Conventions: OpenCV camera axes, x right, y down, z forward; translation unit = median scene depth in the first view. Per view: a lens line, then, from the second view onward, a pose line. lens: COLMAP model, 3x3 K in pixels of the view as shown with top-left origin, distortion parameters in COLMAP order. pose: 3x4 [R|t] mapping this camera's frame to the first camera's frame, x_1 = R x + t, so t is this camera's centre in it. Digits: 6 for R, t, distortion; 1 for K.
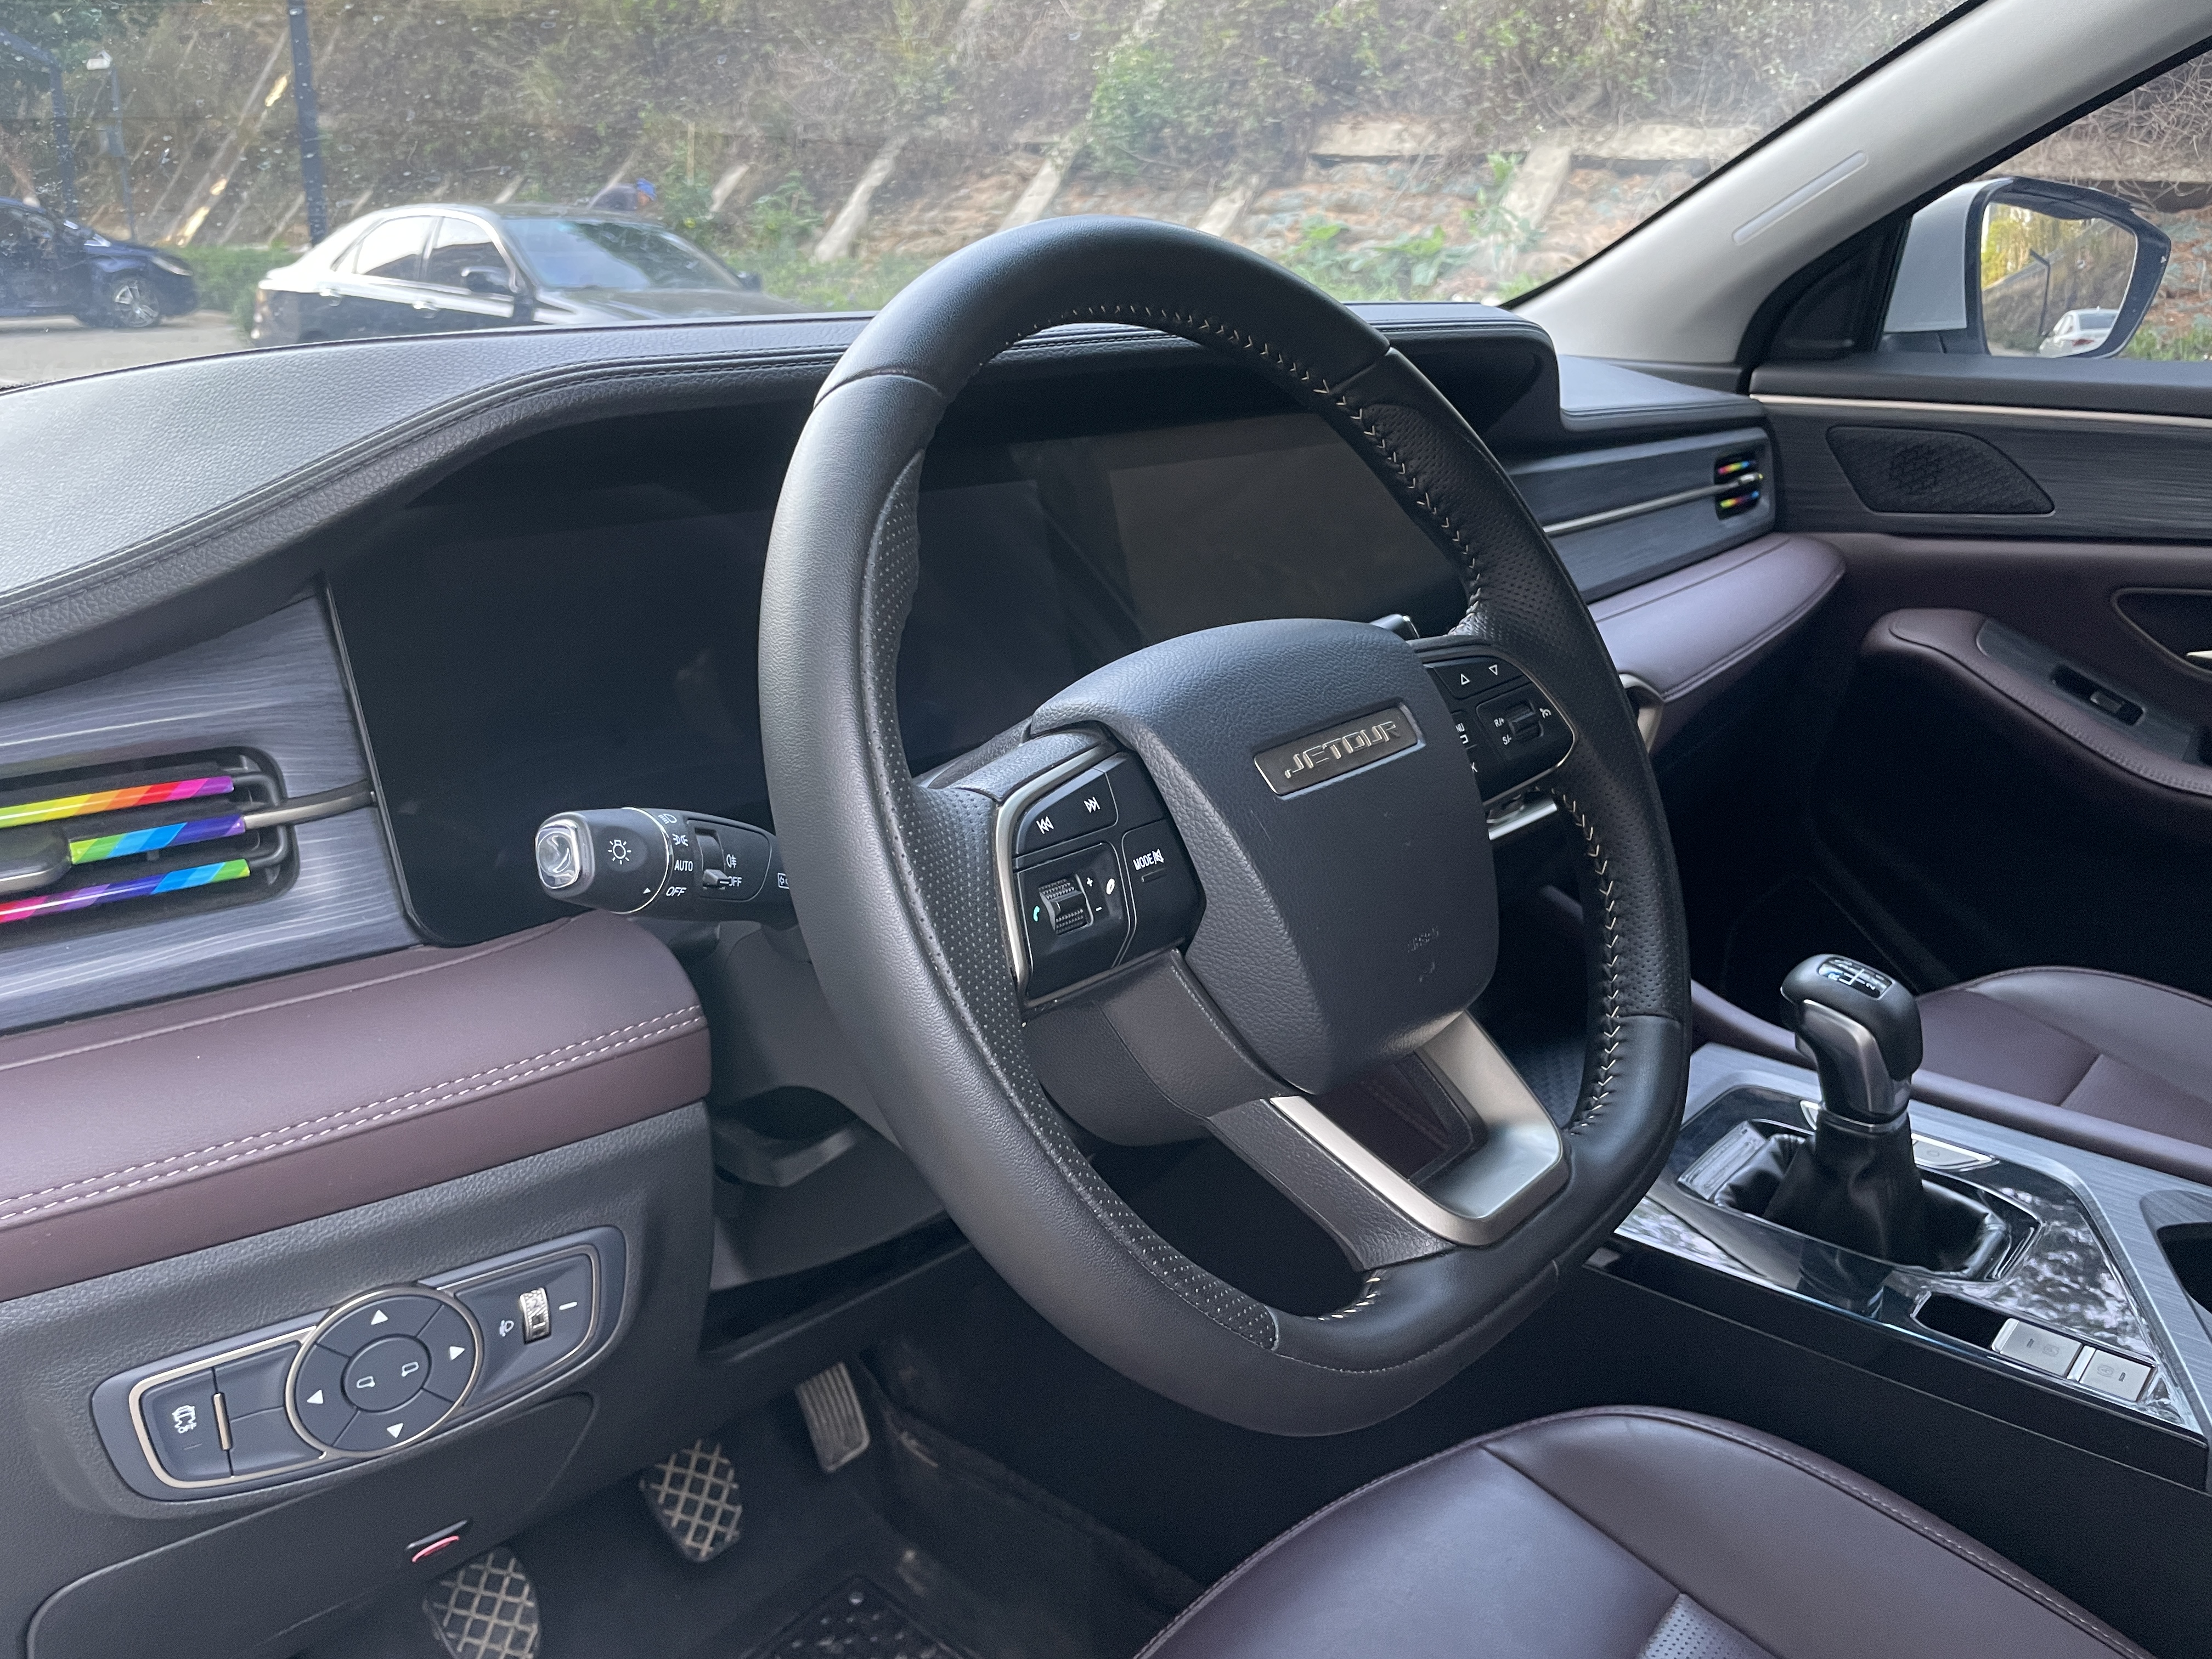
lens RADIAL K [[1644.0, 0, 1098.2], [0, 1644.0, 841.4], [0, 0, 1]] dist [0.064236, -0.094326]
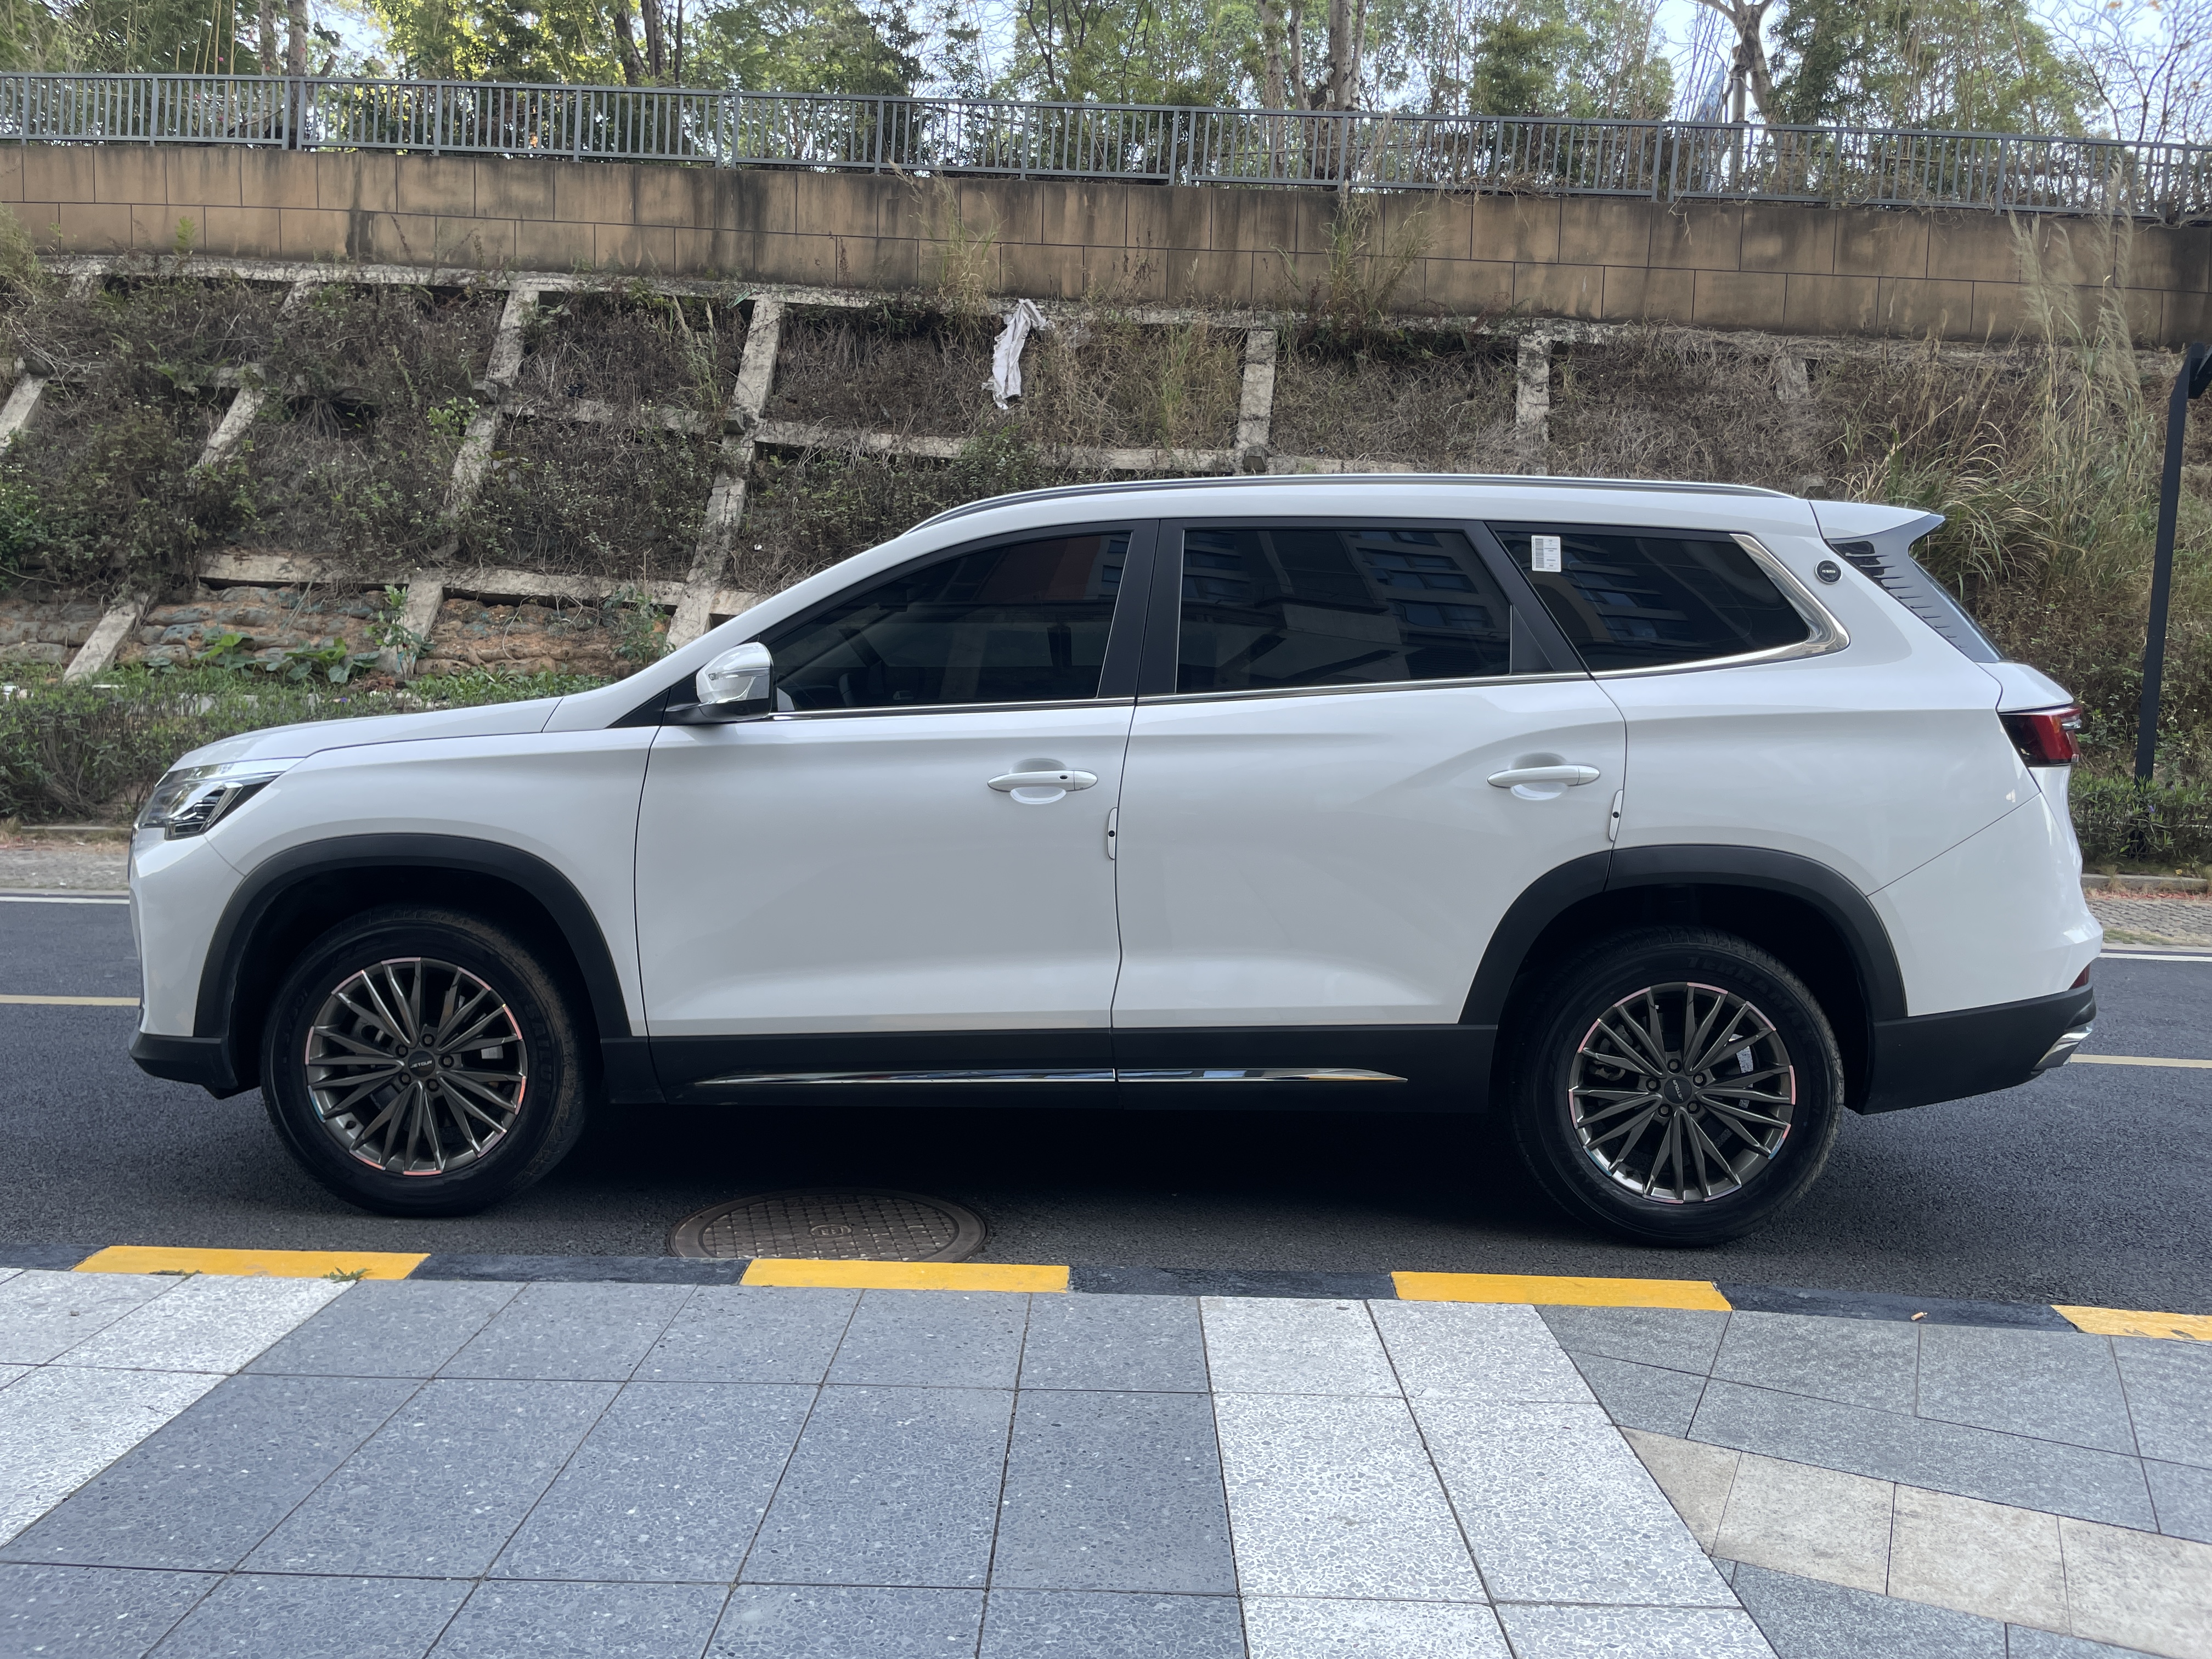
lens RADIAL K [[1644.0, 0, 1112.4], [0, 1644.0, 836.5], [0, 0, 1]] dist [0.064236, -0.094326]
pose [[0.762811, -0.068786, 0.642953, -0.150333], [0.215235, 0.964636, -0.152158, 0.078132], [-0.609749, 0.254454, 0.750639, -0.226170]]
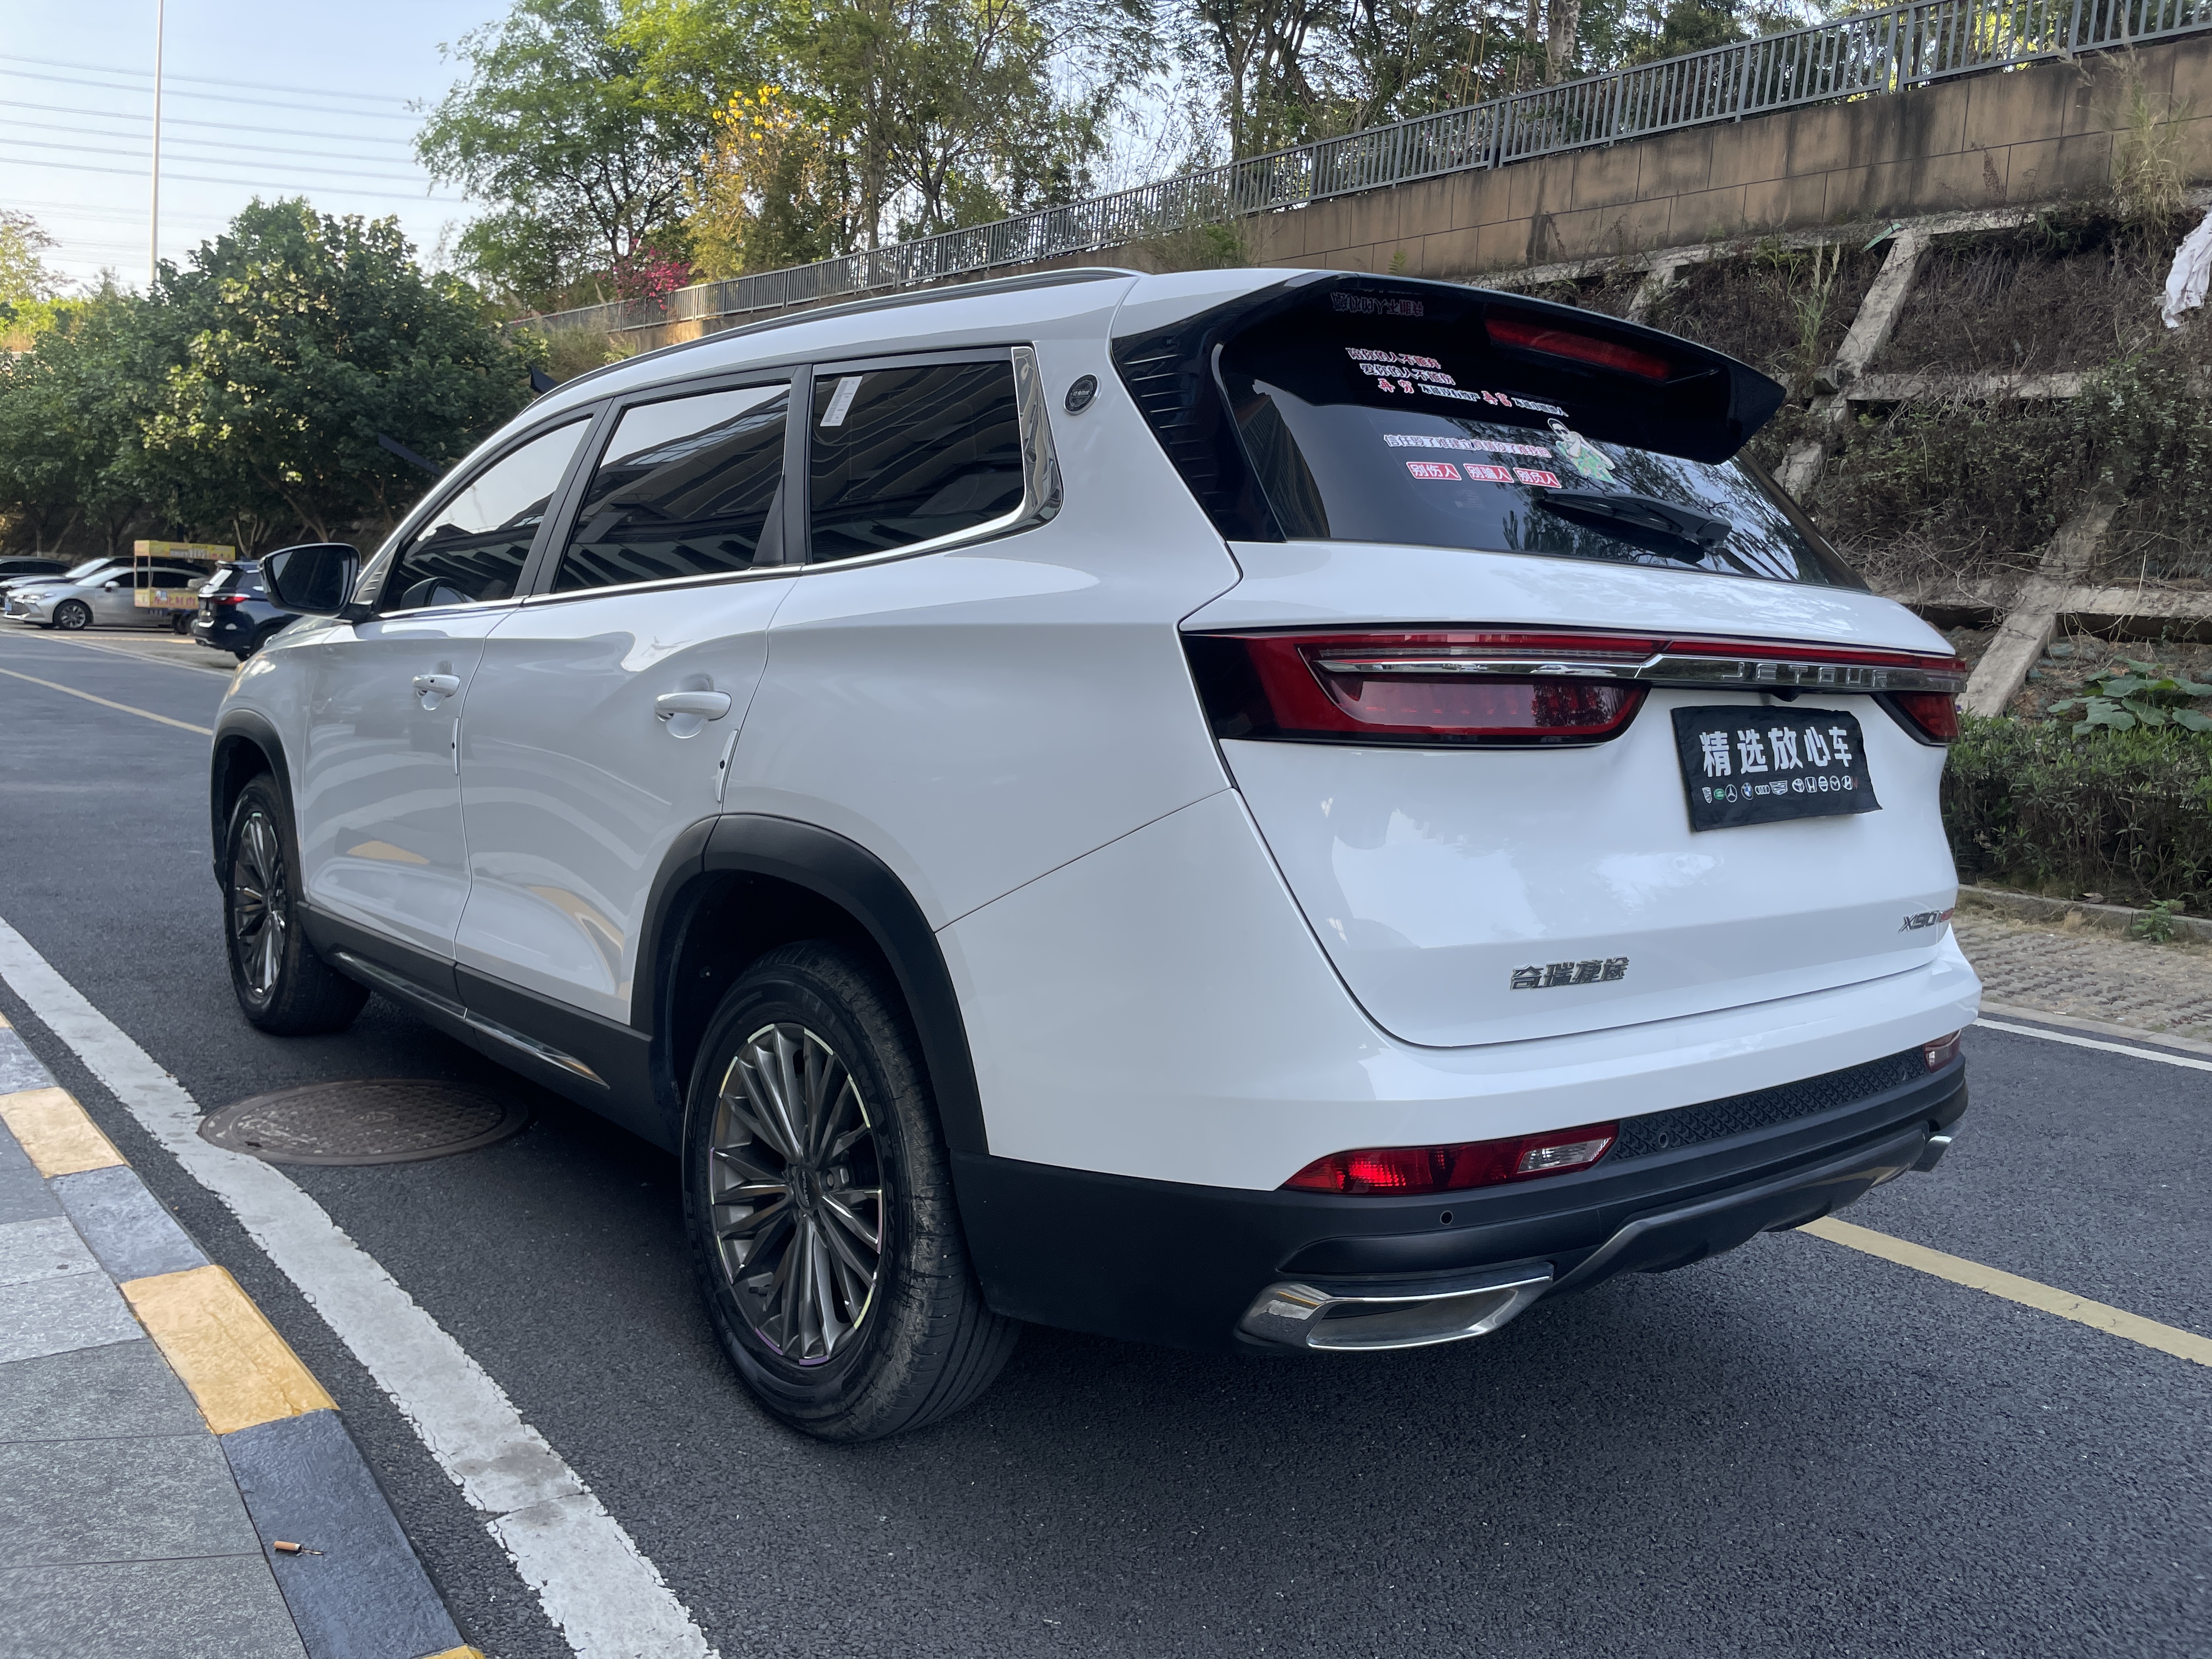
lens RADIAL K [[1644.0, 0, 1102.2], [0, 1644.0, 828.0], [0, 0, 1]] dist [0.064236, -0.094326]
pose [[0.991758, 0.039205, -0.121979, 0.121572], [-0.066121, 0.972074, -0.225166, 0.095658], [0.109745, 0.231376, 0.966655, -0.247575]]
